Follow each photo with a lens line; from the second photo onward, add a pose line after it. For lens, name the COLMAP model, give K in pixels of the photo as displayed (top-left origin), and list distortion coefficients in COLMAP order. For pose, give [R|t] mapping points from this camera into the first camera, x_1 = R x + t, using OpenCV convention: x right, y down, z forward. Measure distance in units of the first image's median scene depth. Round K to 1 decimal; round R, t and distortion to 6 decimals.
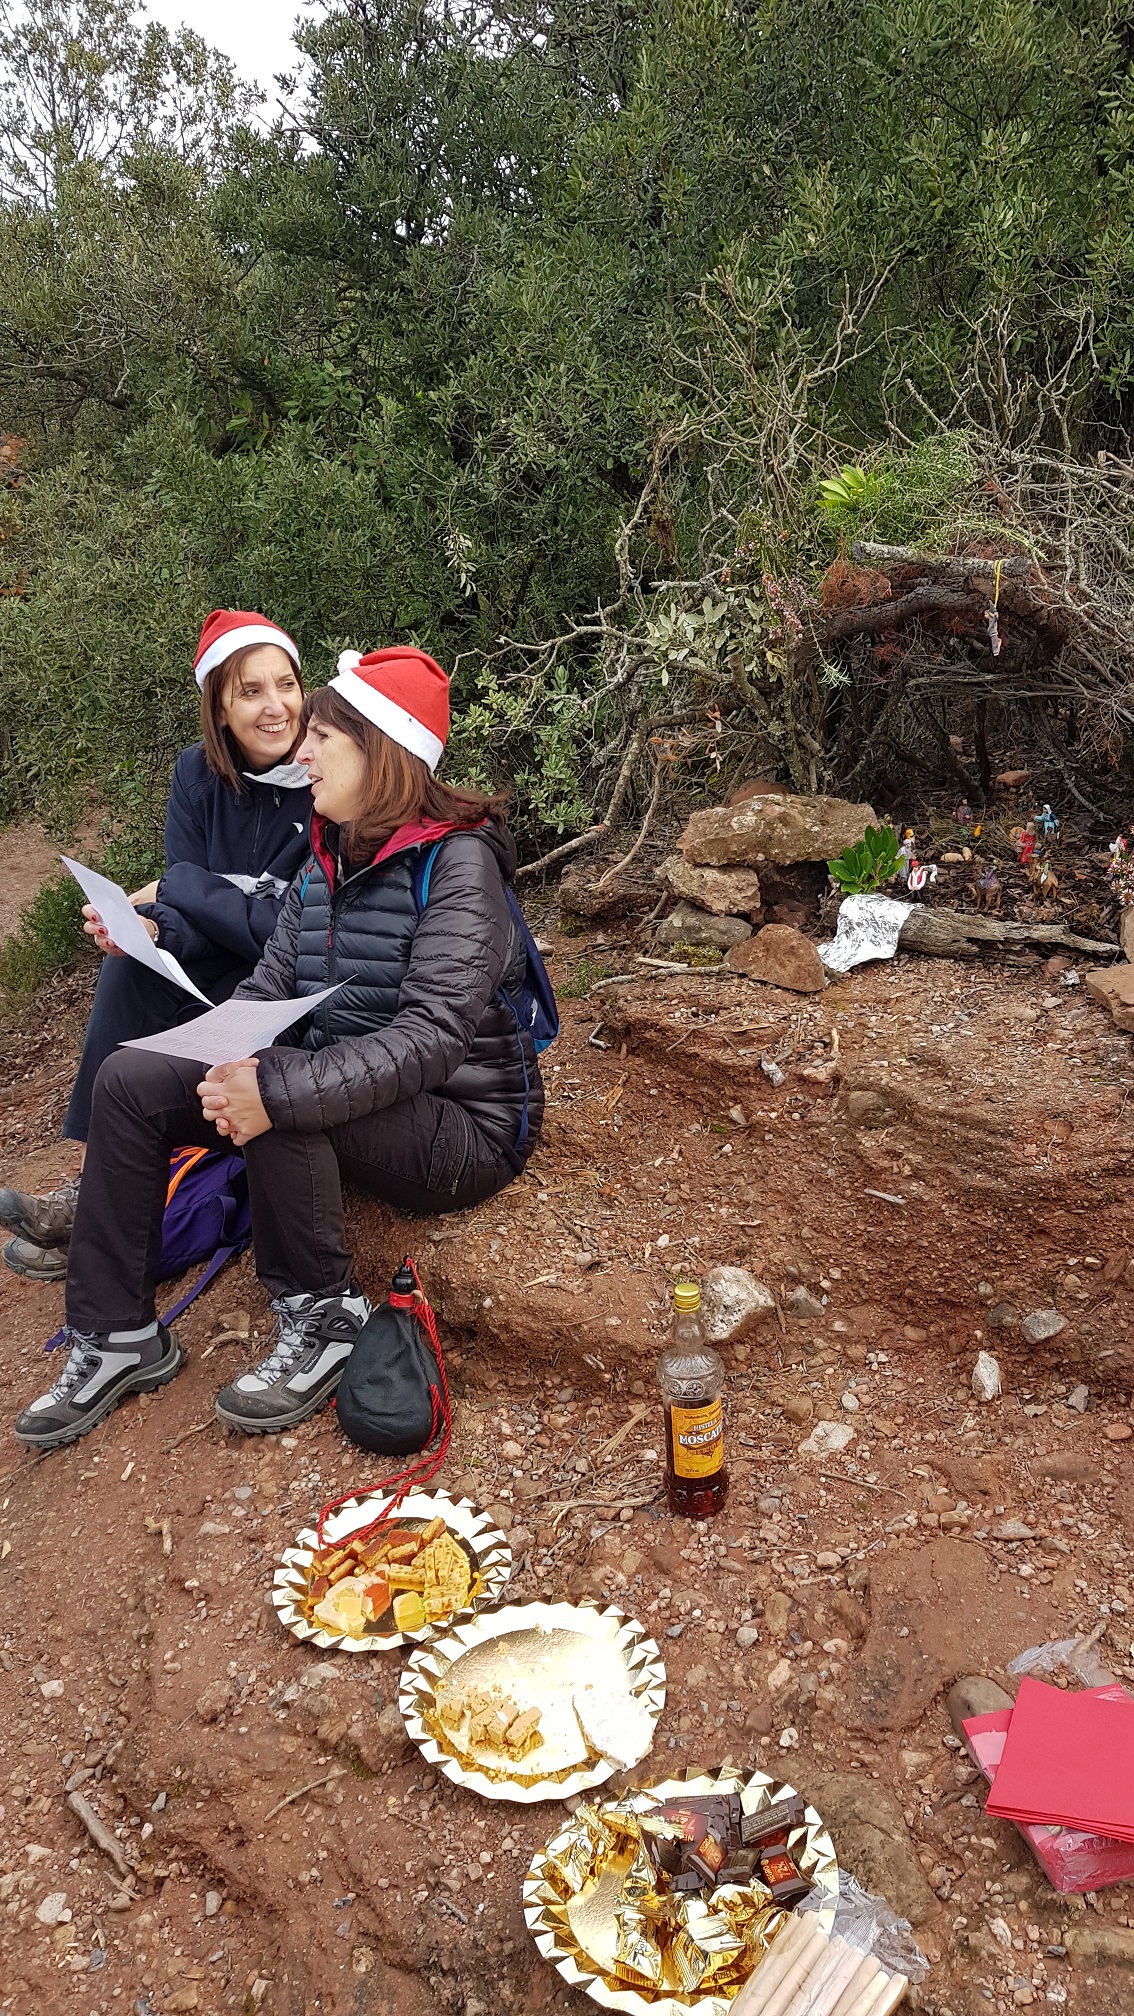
lens RADIAL K [[1630.5, 0, 567.6], [0, 1630.5, 1011.4], [0, 0, 1]] dist [-0.031142, 0.001673]
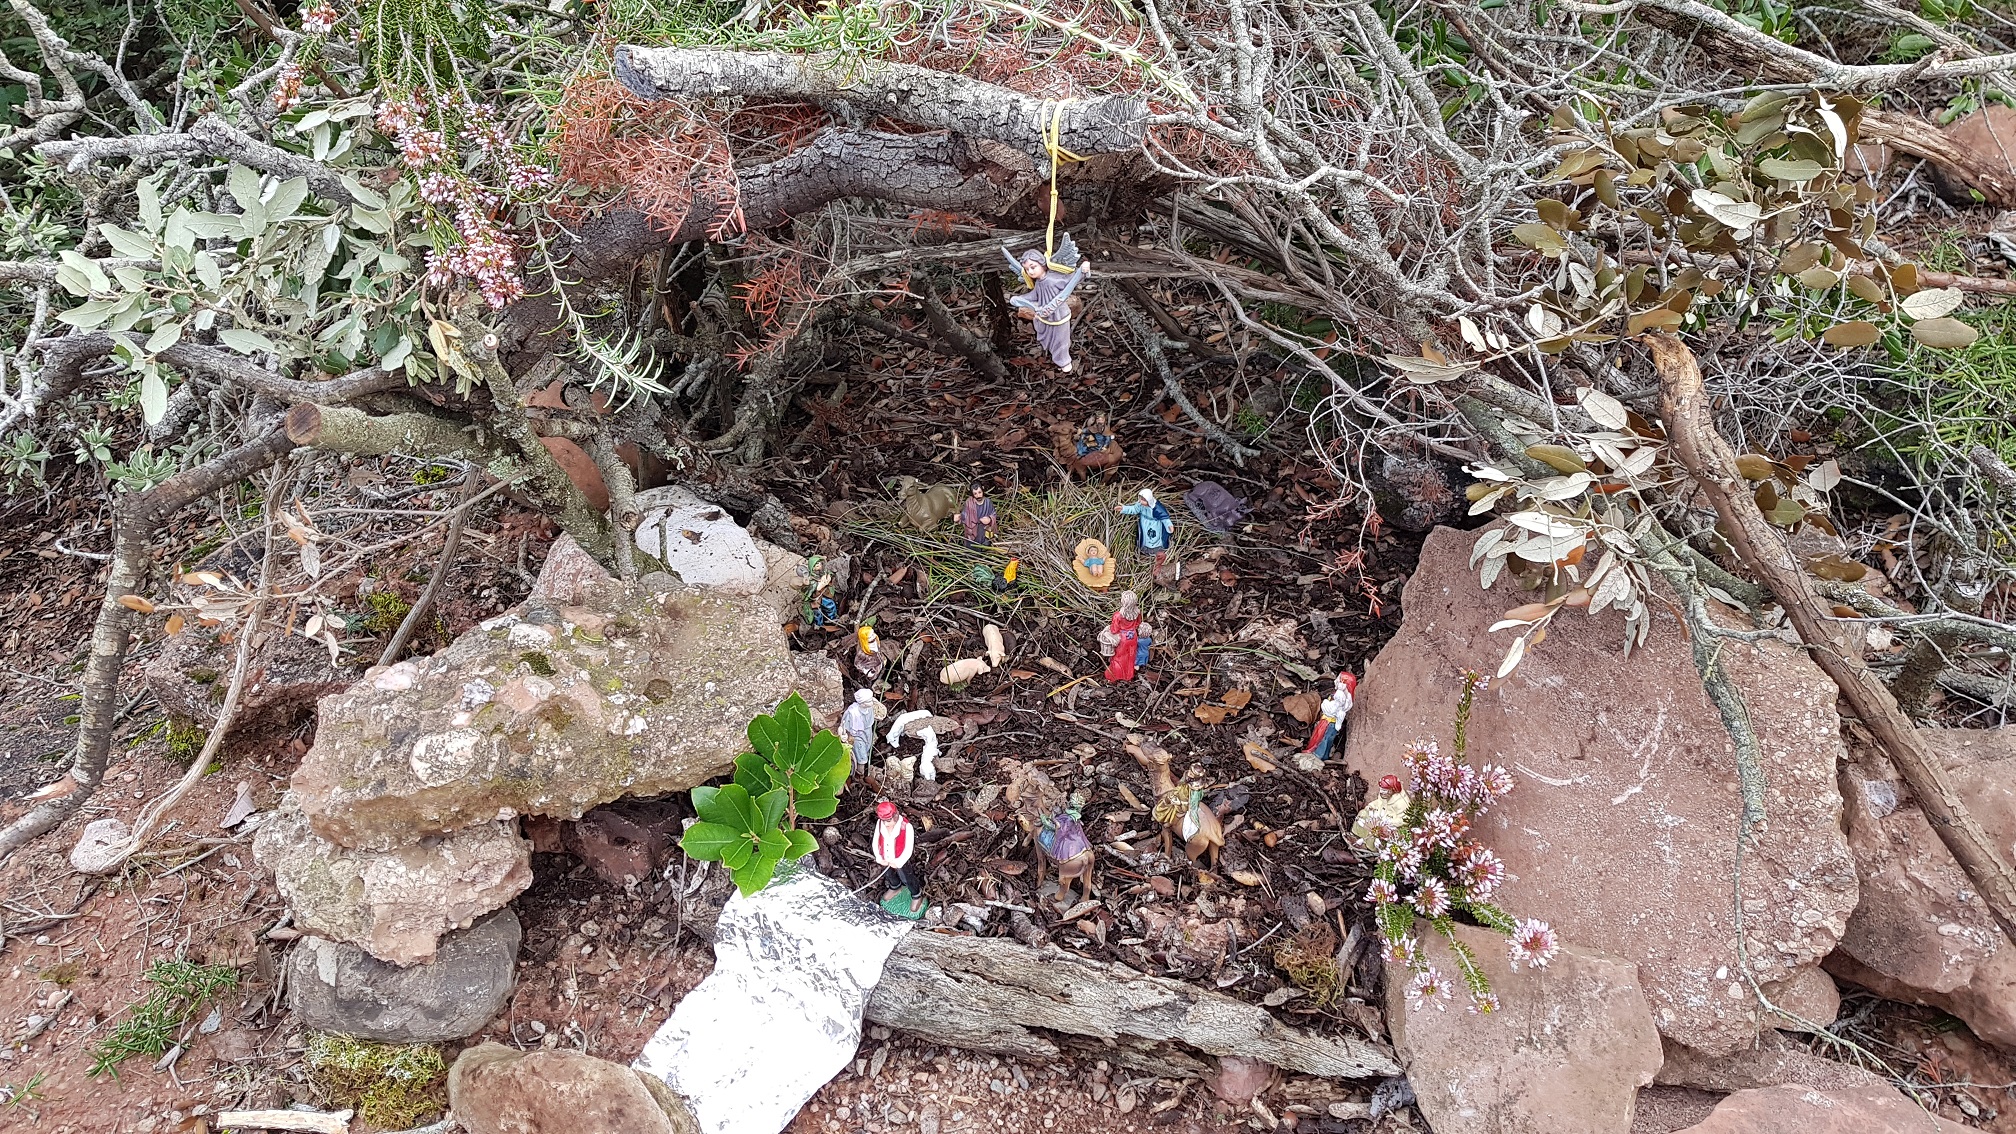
lens RADIAL K [[1630.5, 0, 994.9], [0, 1630.5, 527.8], [0, 0, 1]] dist [-0.020284, -0.000469]
pose [[0.960779, -0.130134, 0.244886, 0.150778], [0.075539, 0.972477, 0.220413, -0.250920], [-0.266829, -0.193269, 0.944166, 0.628013]]
